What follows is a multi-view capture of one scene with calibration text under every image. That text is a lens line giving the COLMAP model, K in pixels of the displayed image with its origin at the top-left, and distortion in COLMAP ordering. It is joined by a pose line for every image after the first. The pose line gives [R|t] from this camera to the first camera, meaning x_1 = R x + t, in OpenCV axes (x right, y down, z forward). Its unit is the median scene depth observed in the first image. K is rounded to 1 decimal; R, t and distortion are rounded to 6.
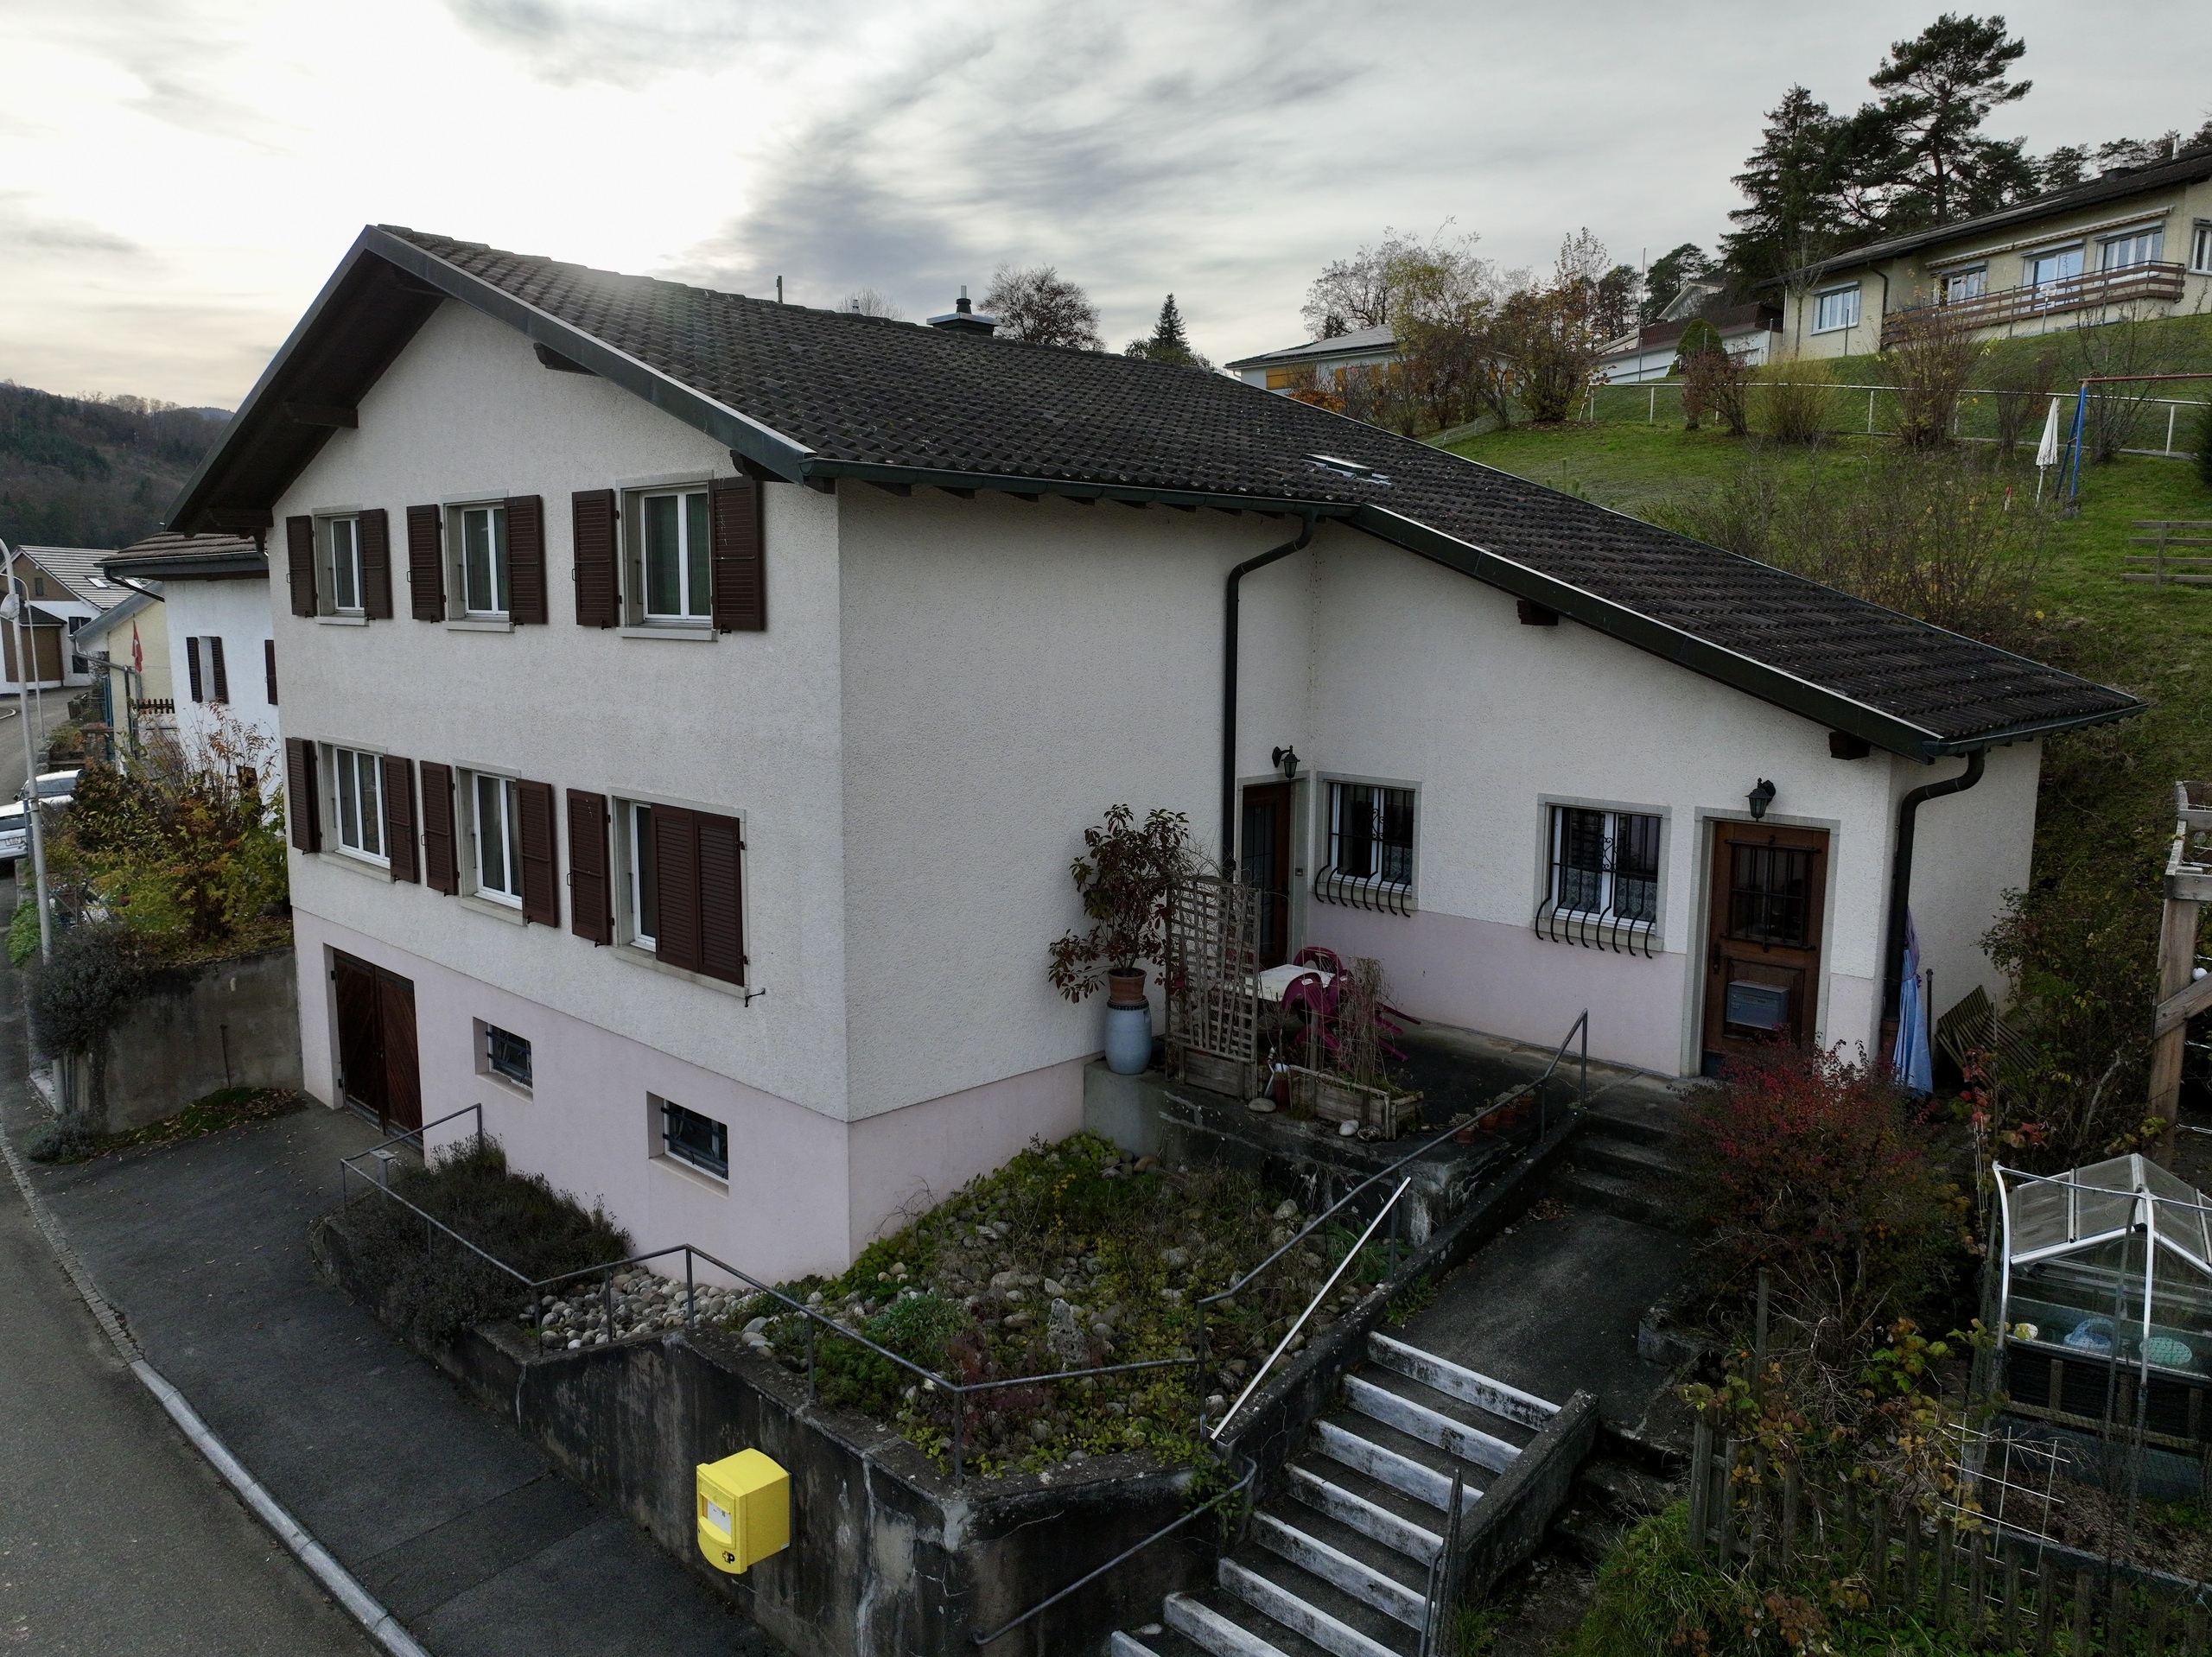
lens RADIAL K [[1537.6, 0, 1112.6], [0, 1537.6, 825.2], [0, 0, 1]] dist [0.009290, 0.003800]
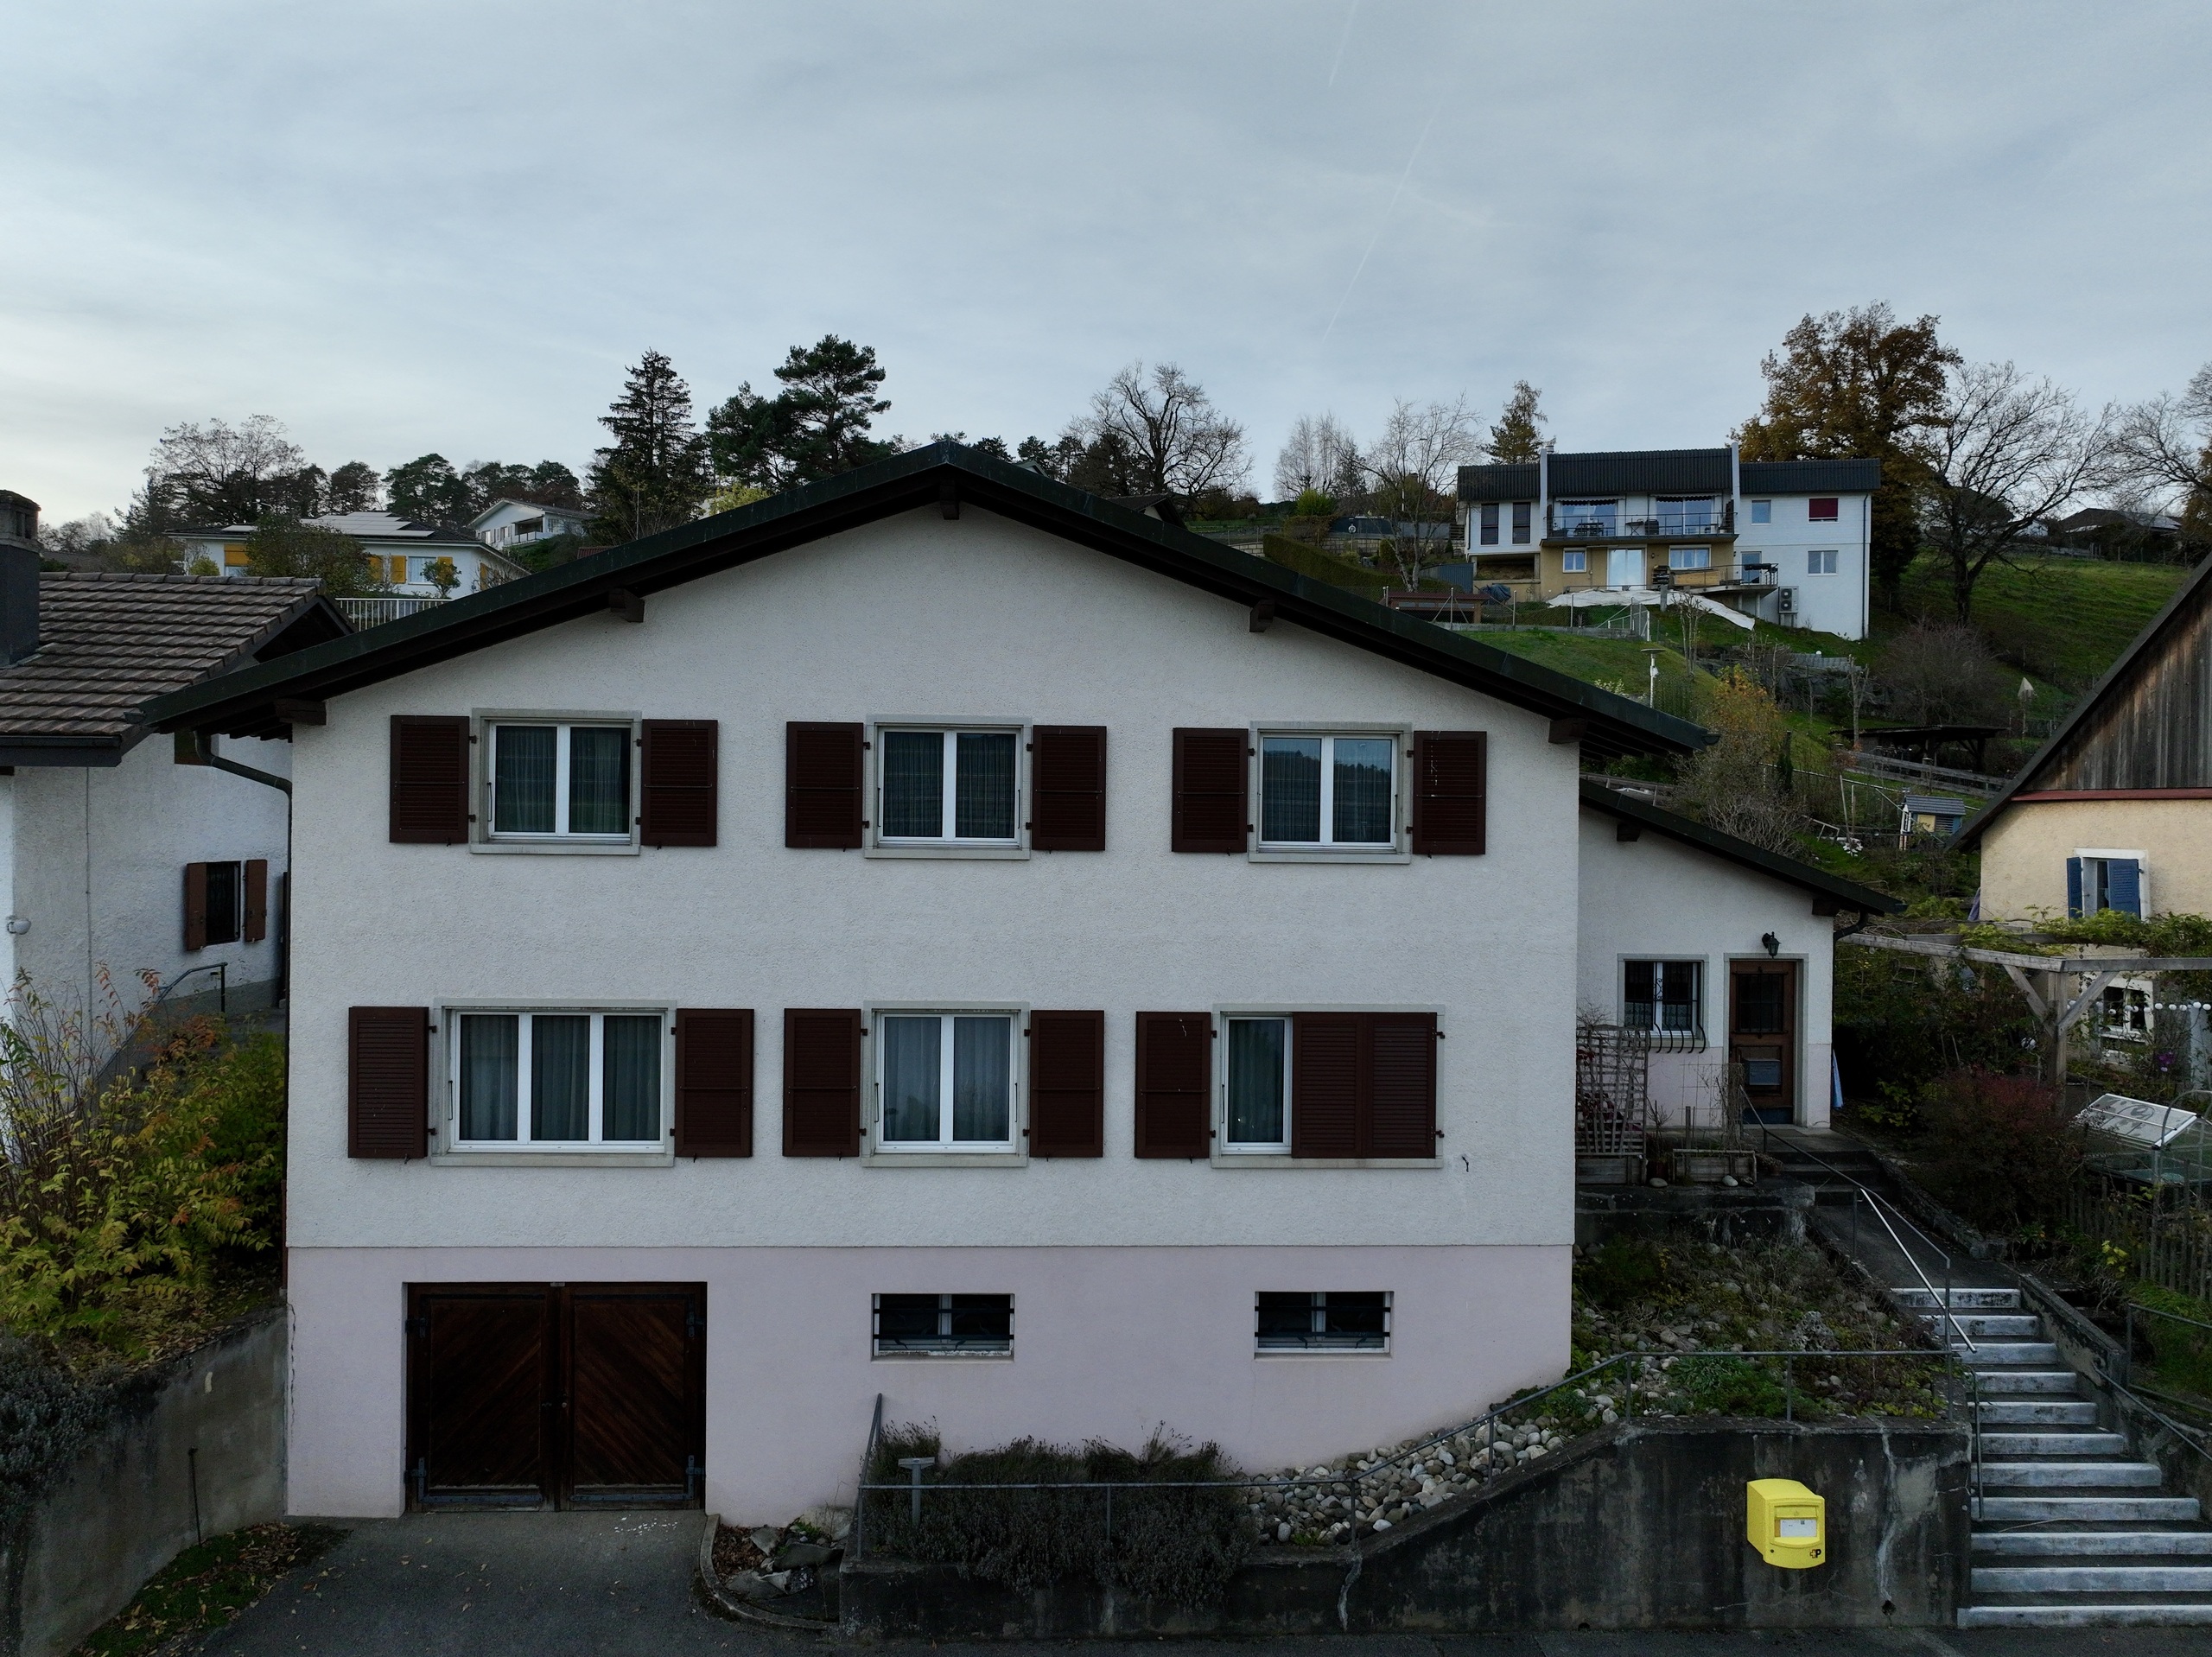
lens RADIAL K [[1537.6, 0, 1120.2], [0, 1537.6, 825.3], [0, 0, 1]] dist [0.009290, 0.003800]
pose [[0.688926, -0.003583, 0.724823, -1.148569], [0.096605, 0.991520, -0.086919, -0.061426], [-0.718365, 0.129903, 0.683430, 0.313663]]
